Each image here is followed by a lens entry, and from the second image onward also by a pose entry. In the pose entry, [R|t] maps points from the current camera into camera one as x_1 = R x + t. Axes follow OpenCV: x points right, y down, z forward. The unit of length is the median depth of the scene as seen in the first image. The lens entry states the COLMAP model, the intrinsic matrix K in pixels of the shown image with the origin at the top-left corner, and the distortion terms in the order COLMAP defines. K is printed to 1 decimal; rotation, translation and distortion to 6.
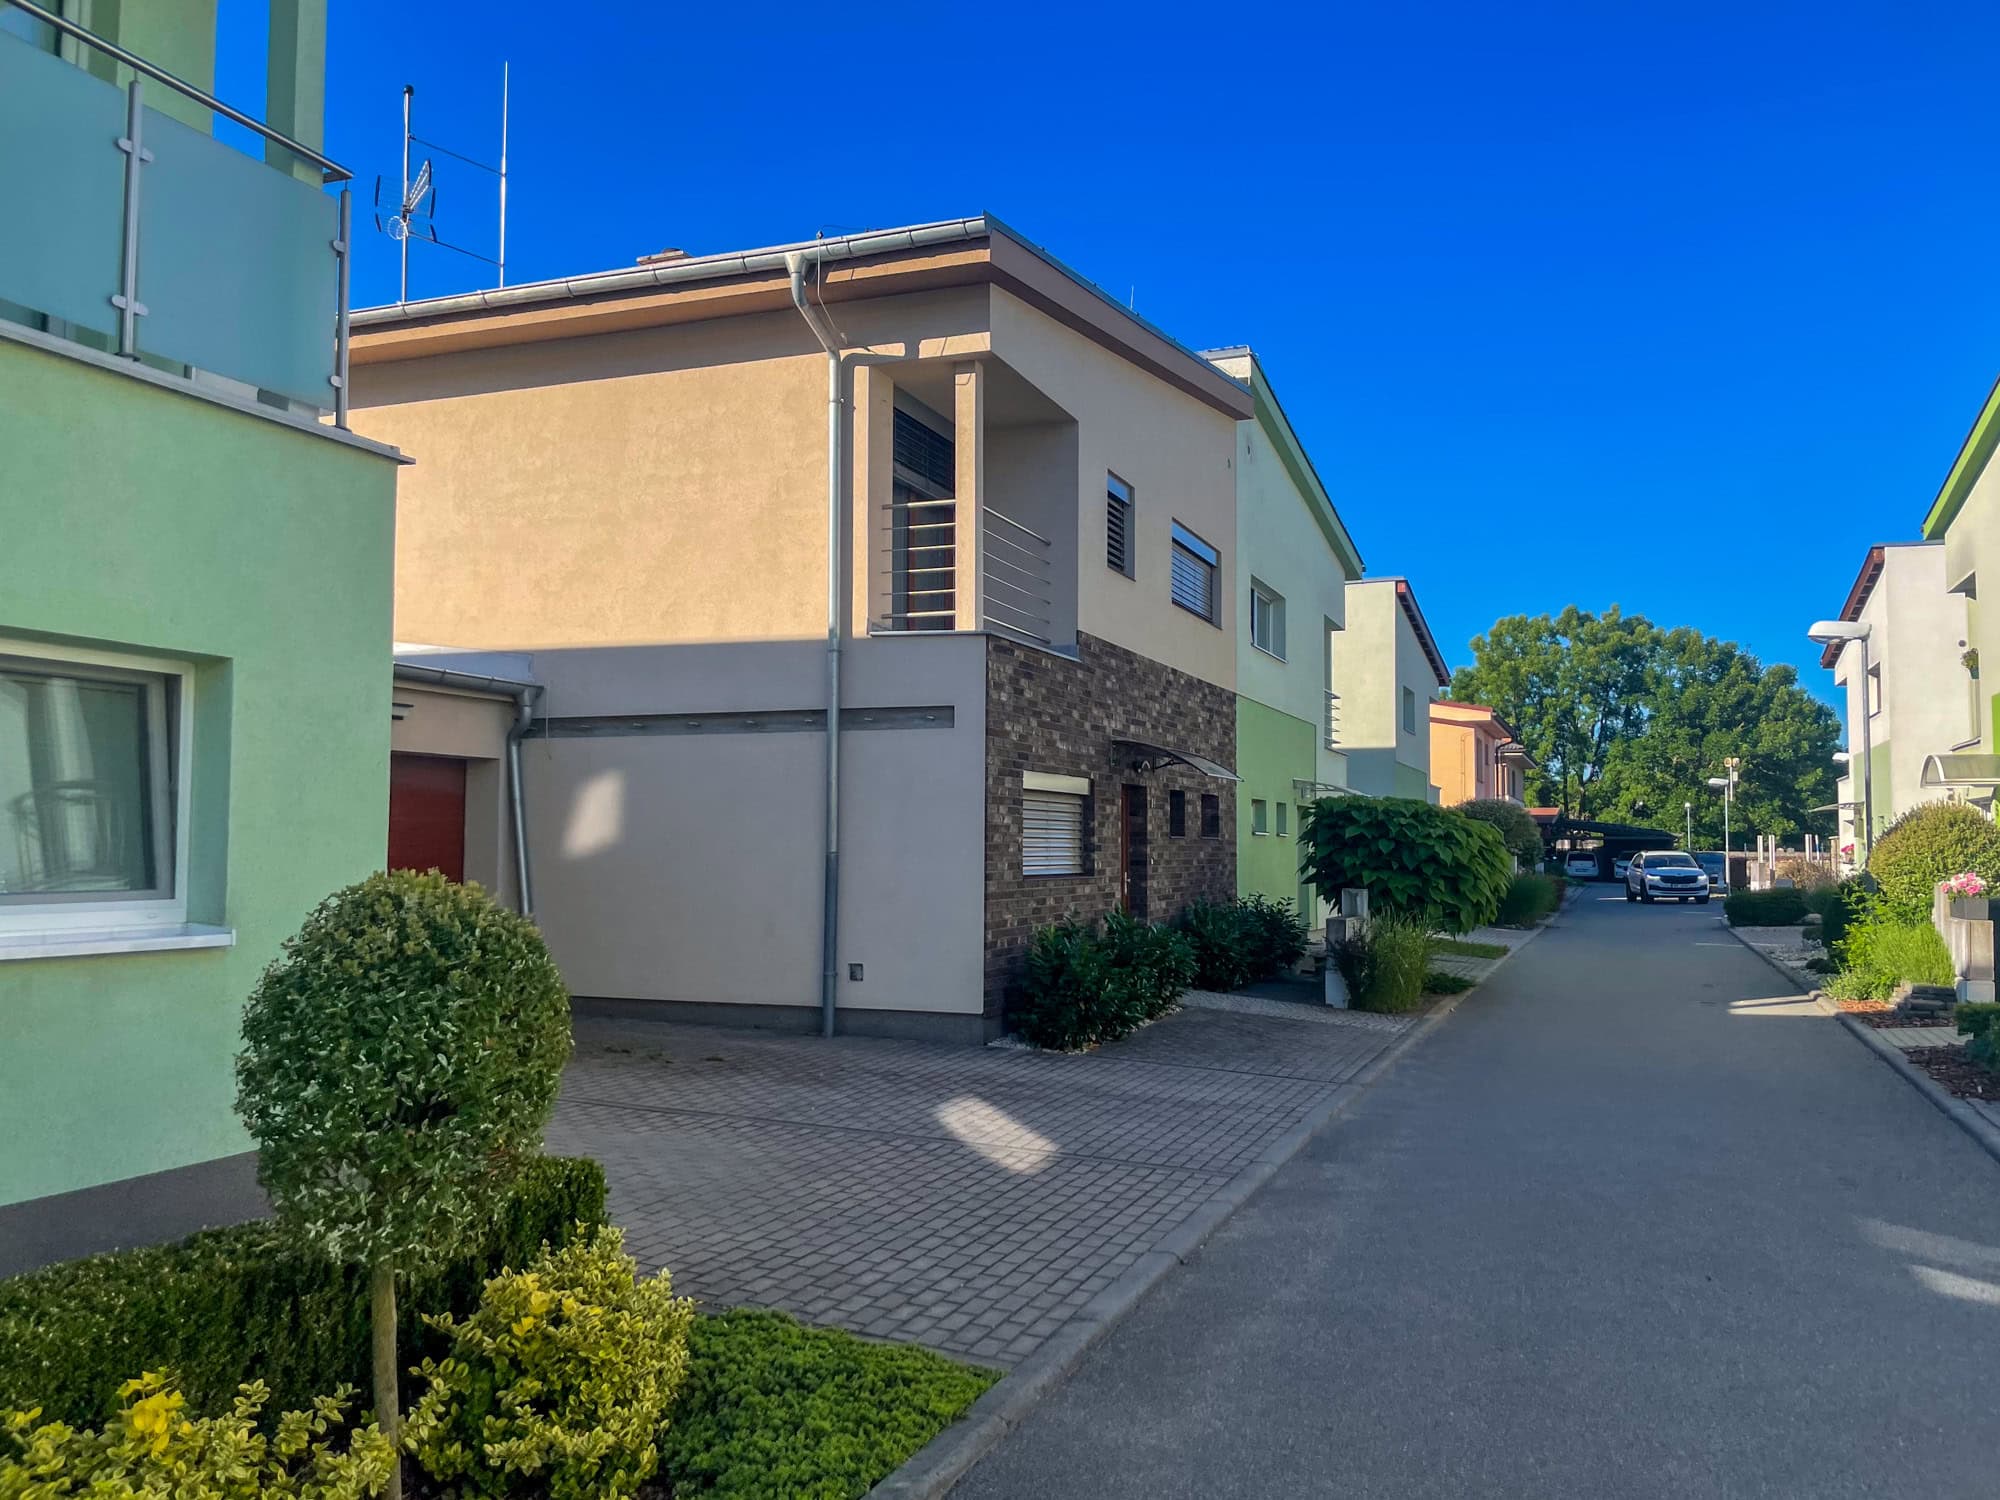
lens RADIAL K [[1516.0, 0, 1012.8], [0, 1516.0, 728.0], [0, 0, 1]] dist [0.081080, -0.118691]
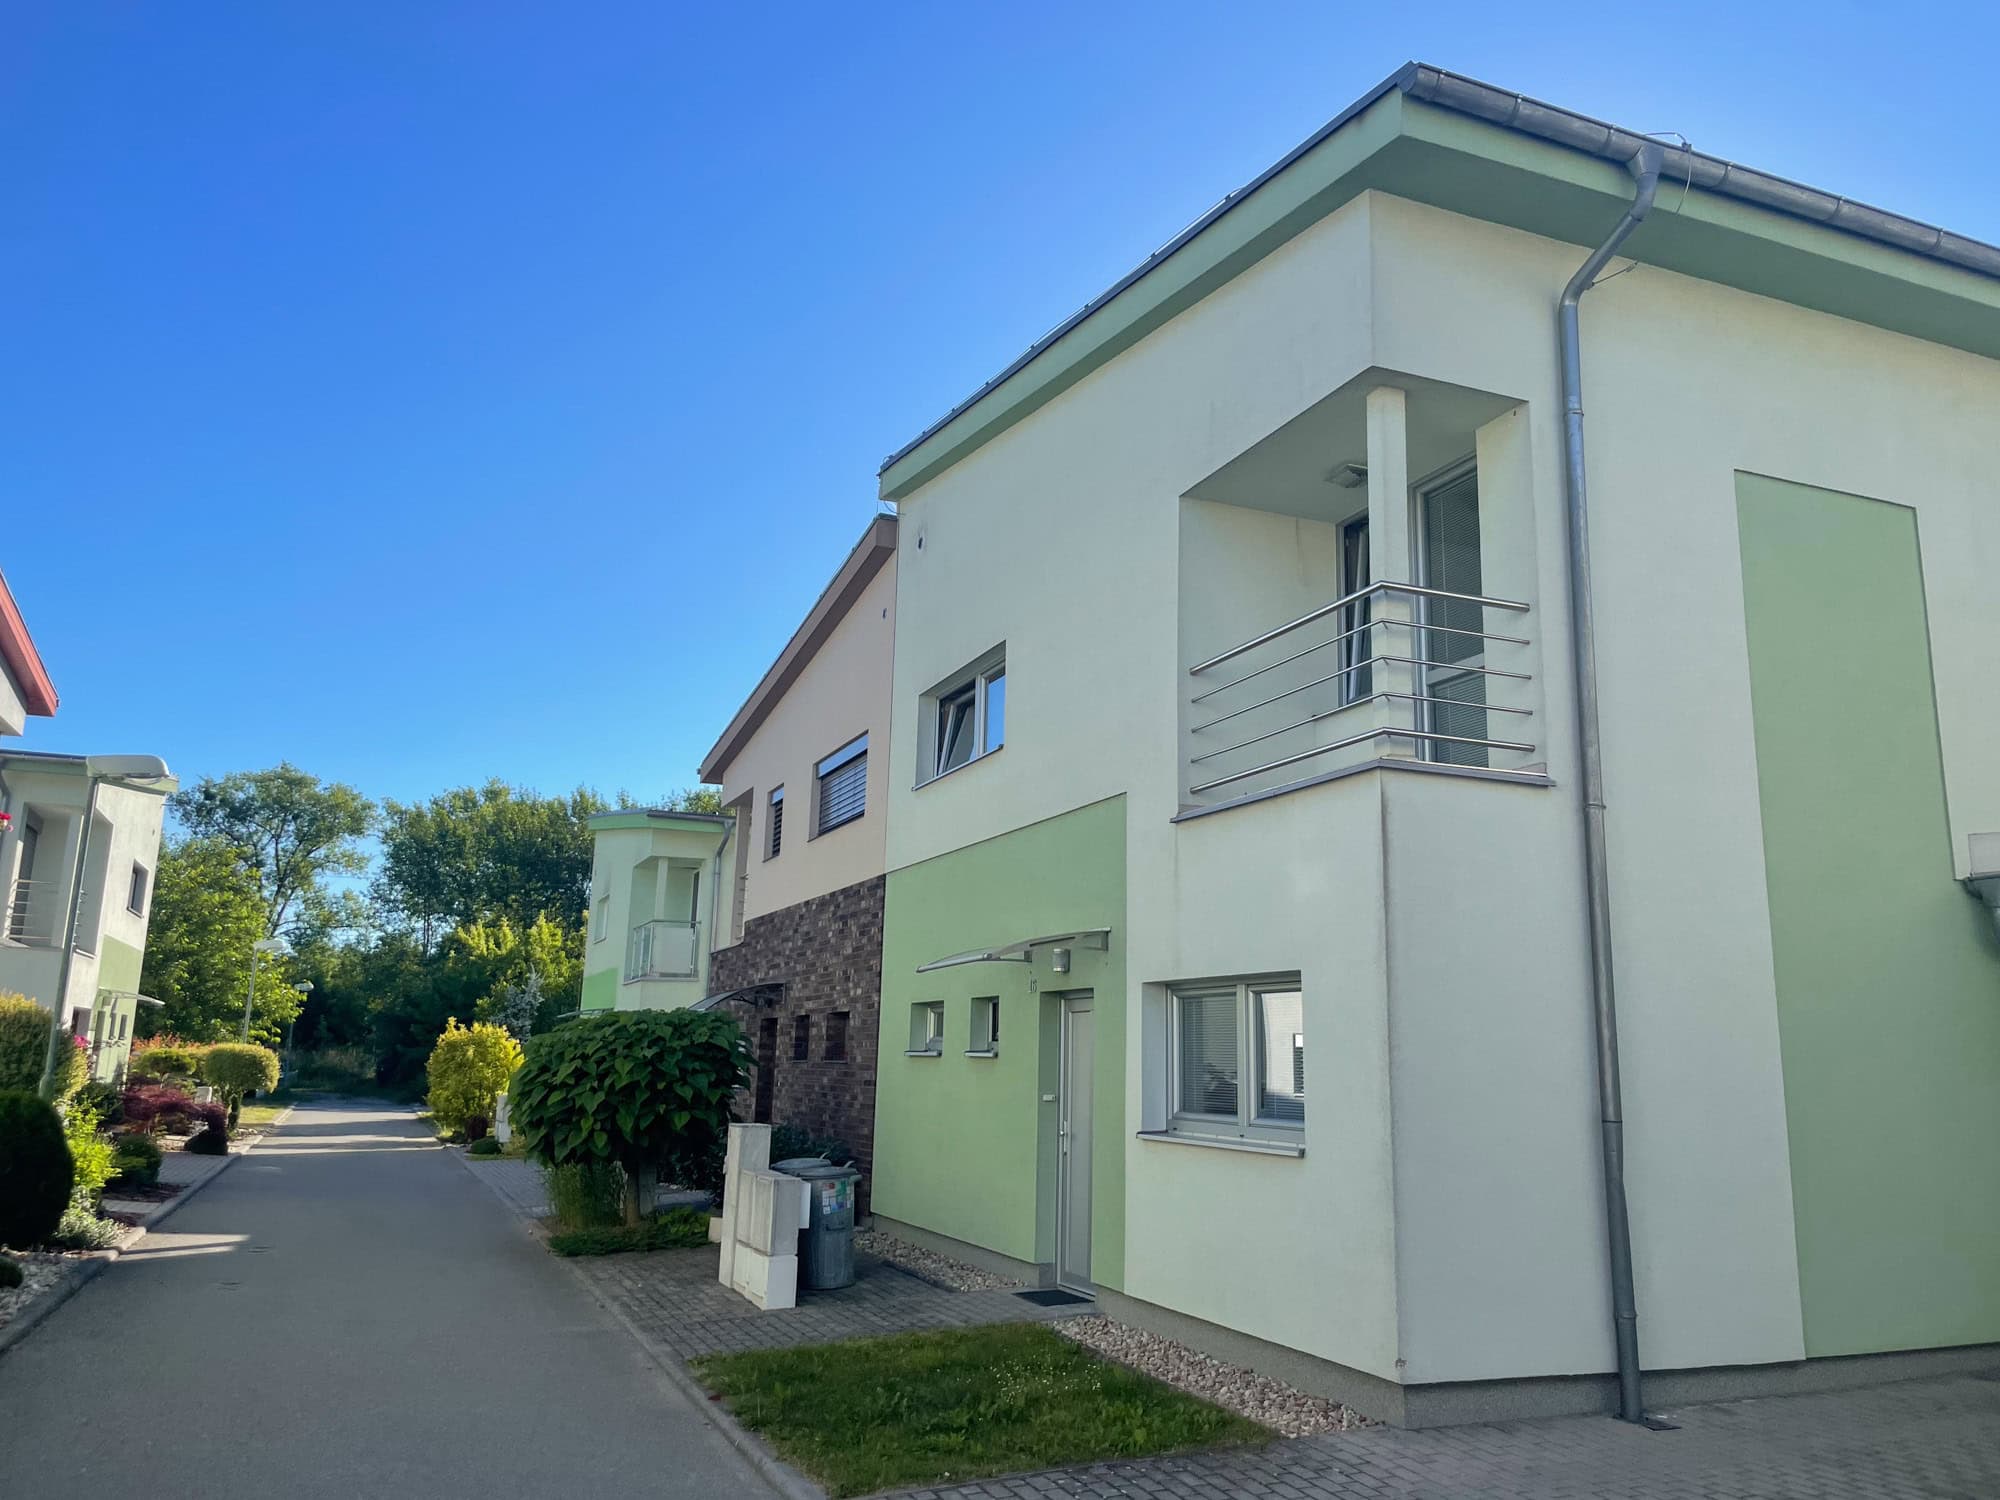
lens RADIAL K [[1516.0, 0, 1012.8], [0, 1516.0, 728.0], [0, 0, 1]] dist [0.081080, -0.118691]
pose [[-0.713976, -0.173333, -0.678376, 0.720047], [0.025846, 0.961688, -0.272925, 0.134888], [0.699693, -0.212395, -0.682142, 1.777176]]
